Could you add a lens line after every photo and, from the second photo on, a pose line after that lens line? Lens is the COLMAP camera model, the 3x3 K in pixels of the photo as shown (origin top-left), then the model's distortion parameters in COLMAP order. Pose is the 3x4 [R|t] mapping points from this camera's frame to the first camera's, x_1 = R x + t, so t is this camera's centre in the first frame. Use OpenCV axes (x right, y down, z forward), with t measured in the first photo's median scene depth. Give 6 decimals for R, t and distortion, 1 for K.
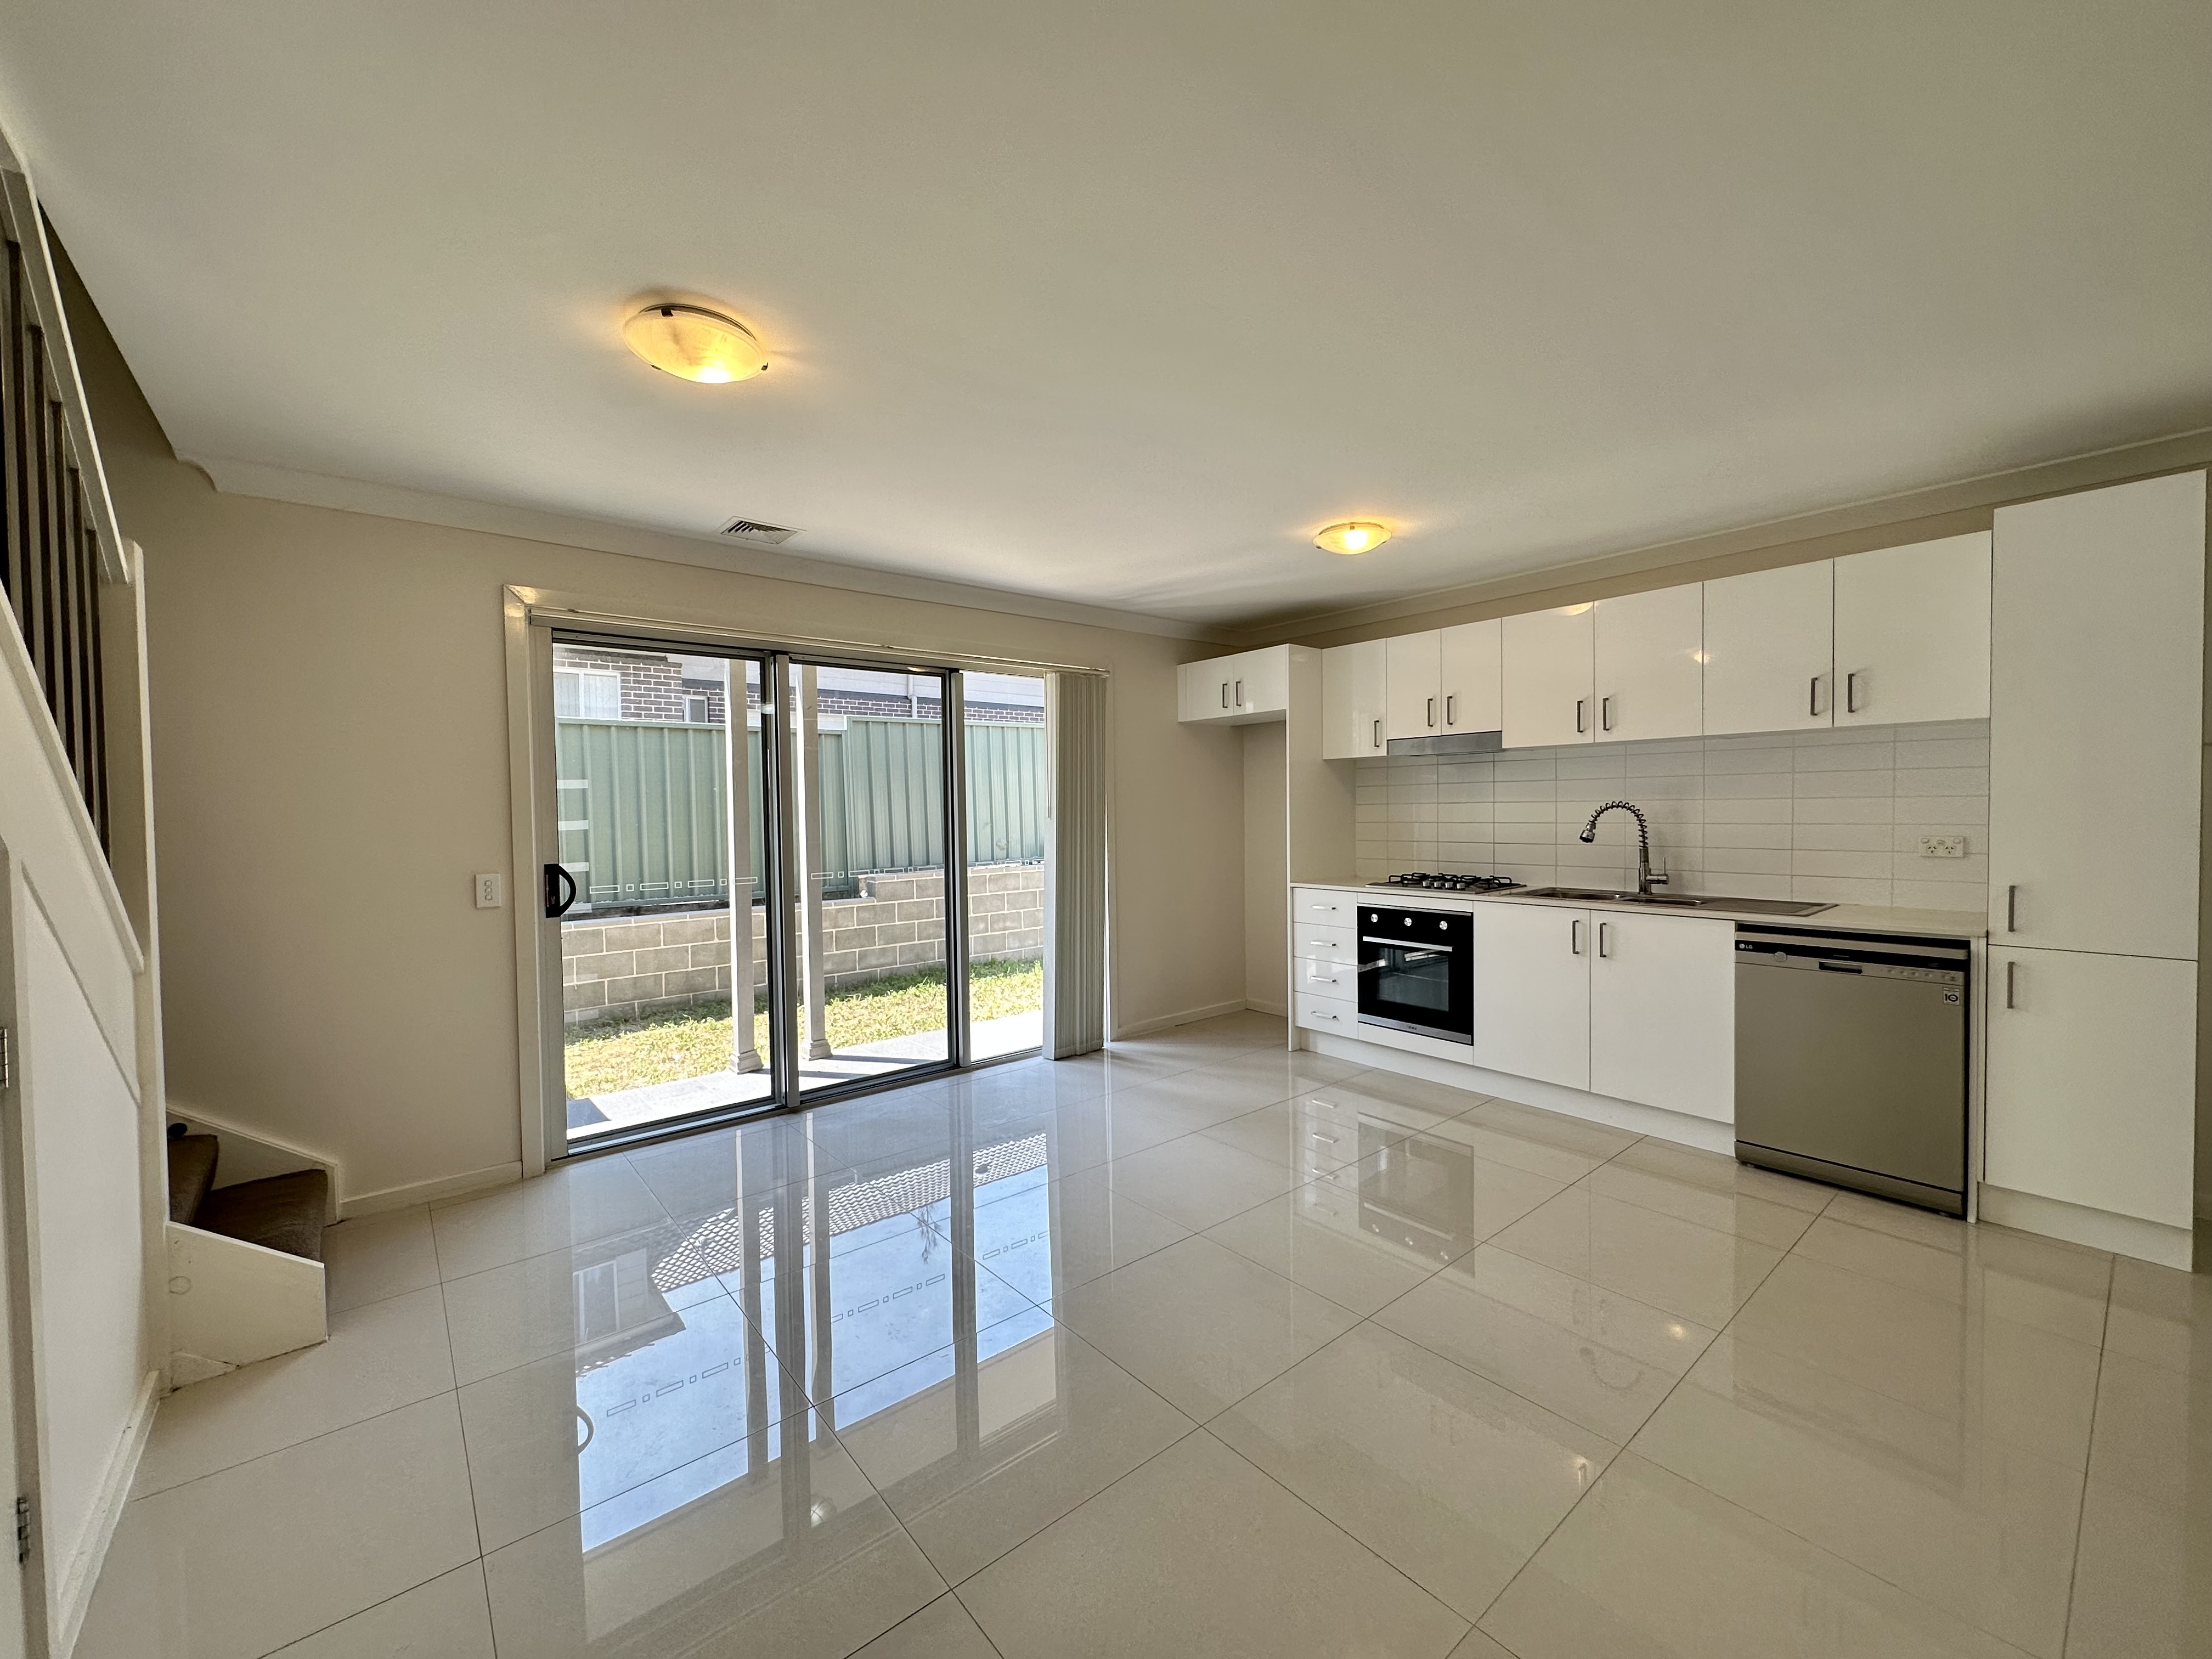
lens RADIAL K [[887.6, 0, 1106.0], [0, 887.6, 829.5], [0, 0, 1]] dist [-0.000459, -0.000485]
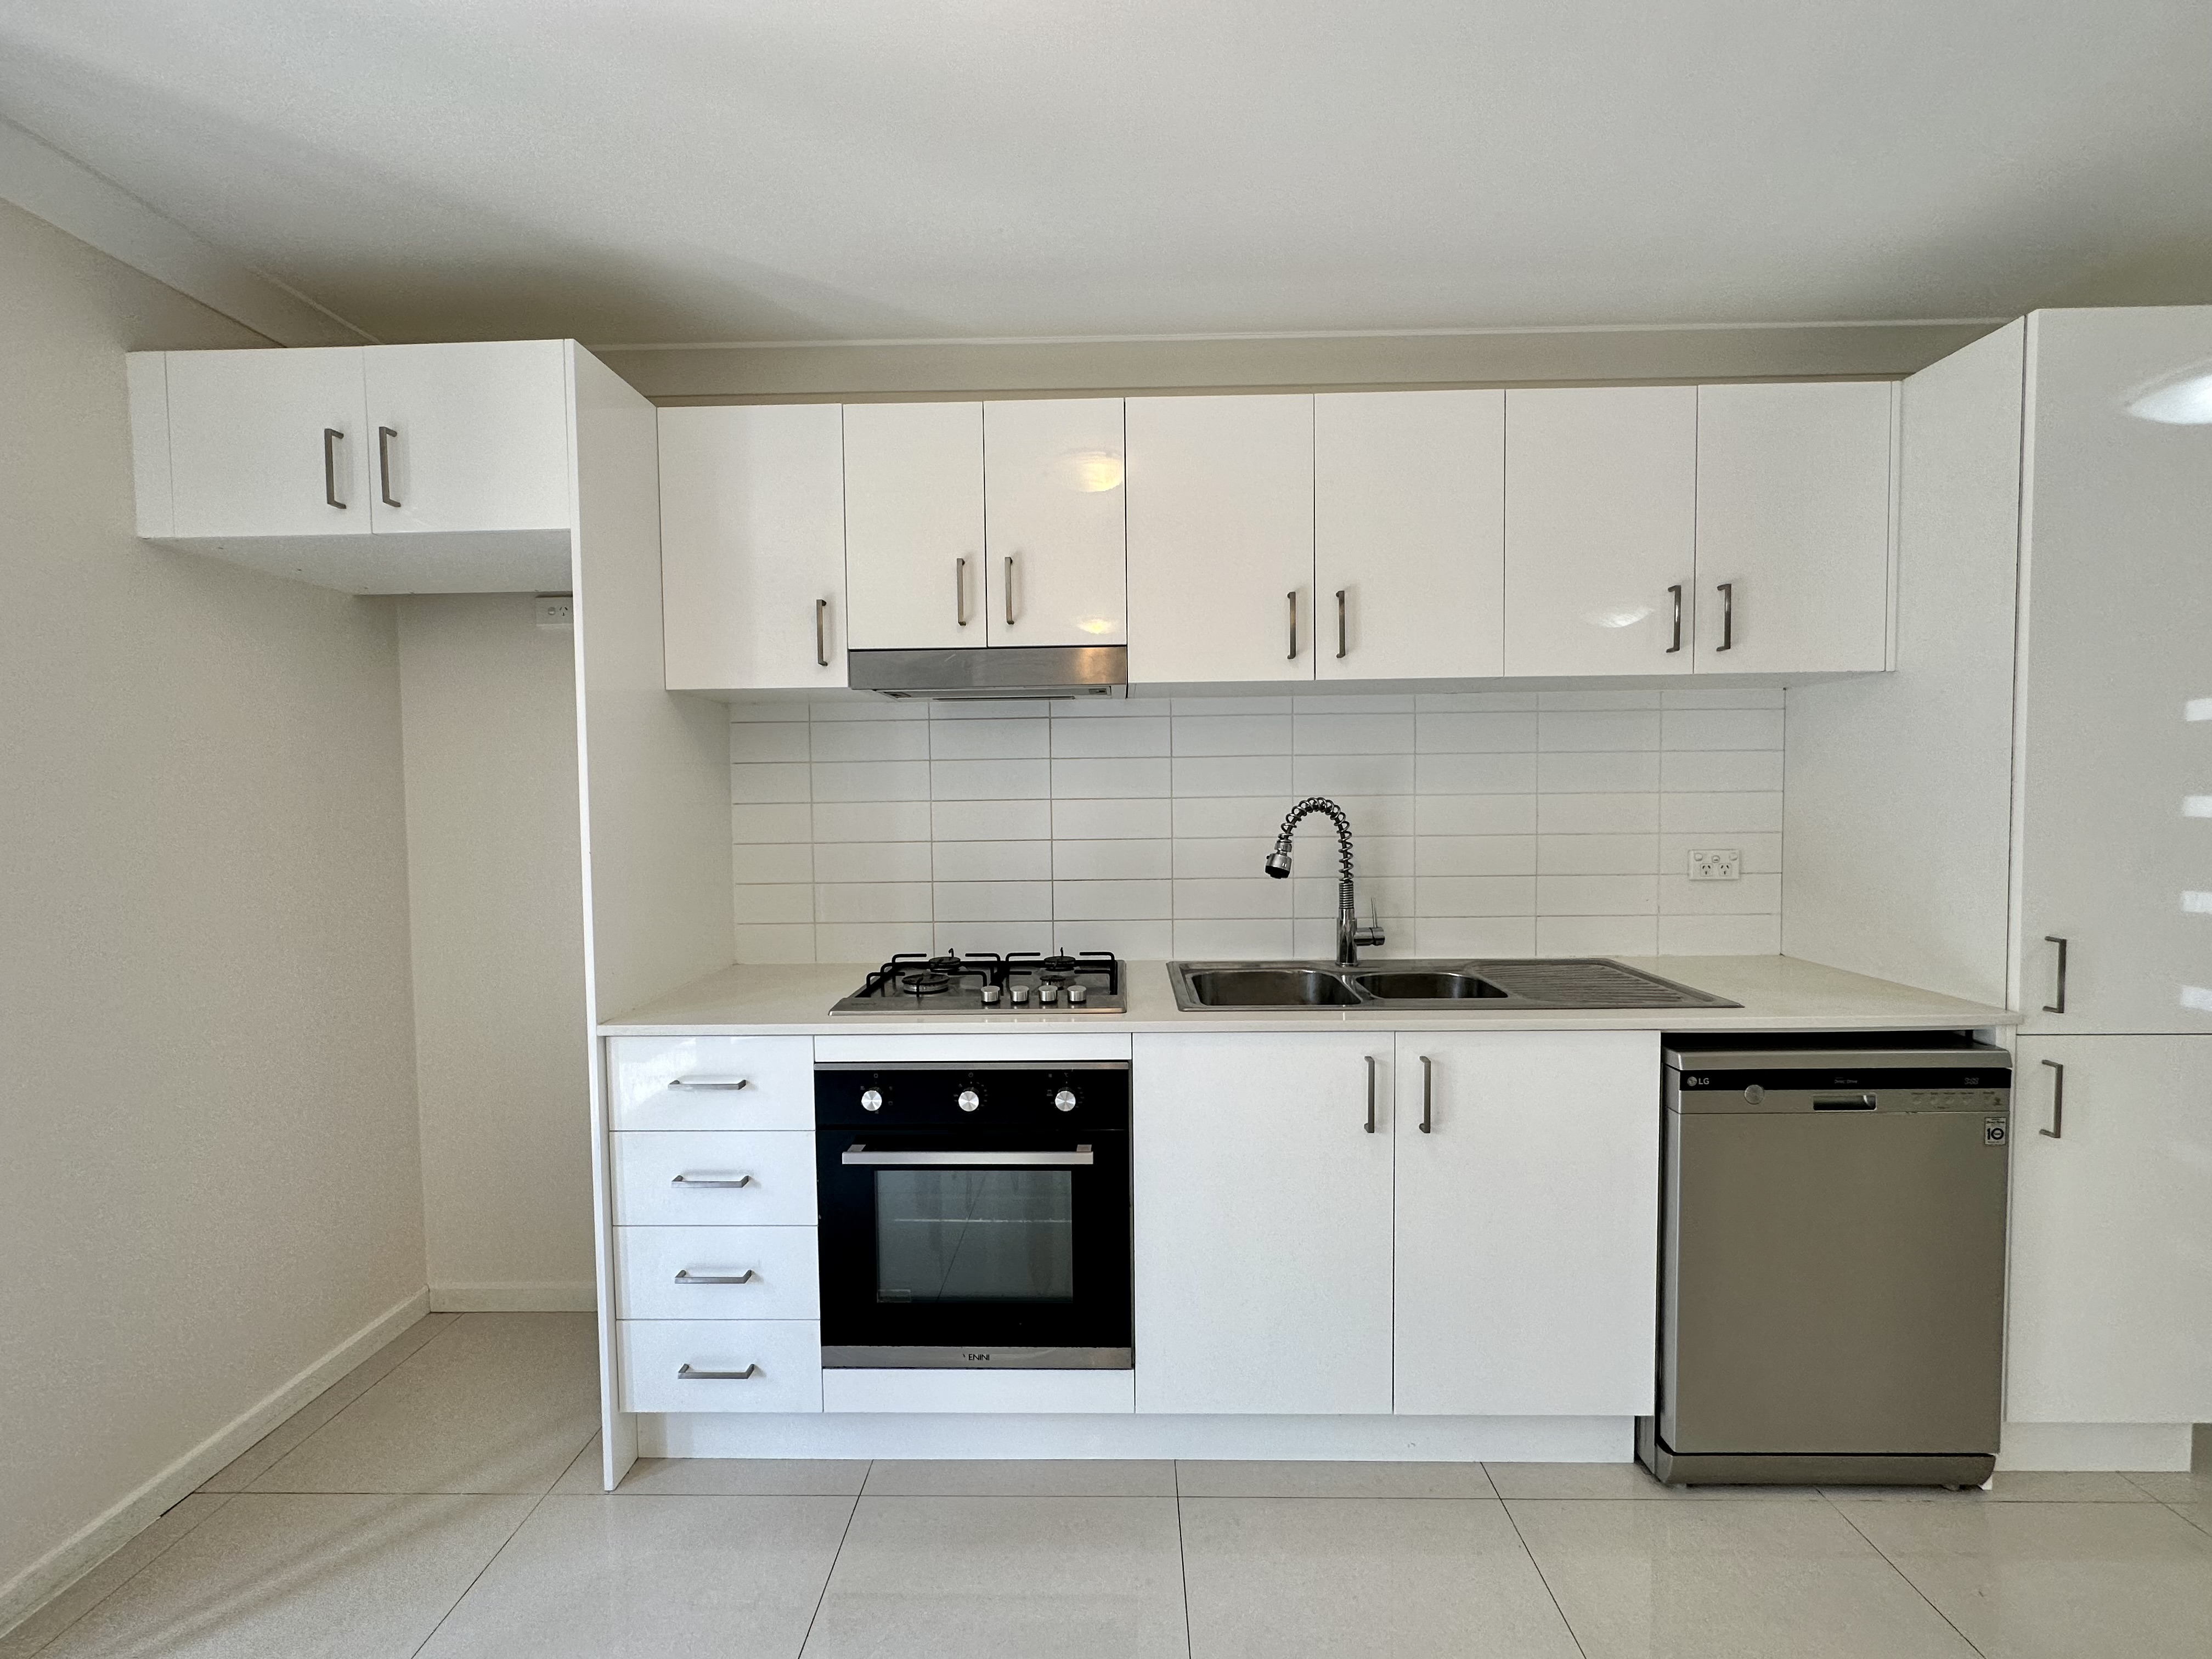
lens RADIAL K [[887.6, 0, 1106.0], [0, 887.6, 829.5], [0, 0, 1]] dist [-0.000459, -0.000485]
pose [[0.652782, -0.024032, 0.757164, 0.090969], [0.020053, 0.999695, 0.014441, -0.022810], [-0.757280, 0.005756, 0.653065, 0.750612]]
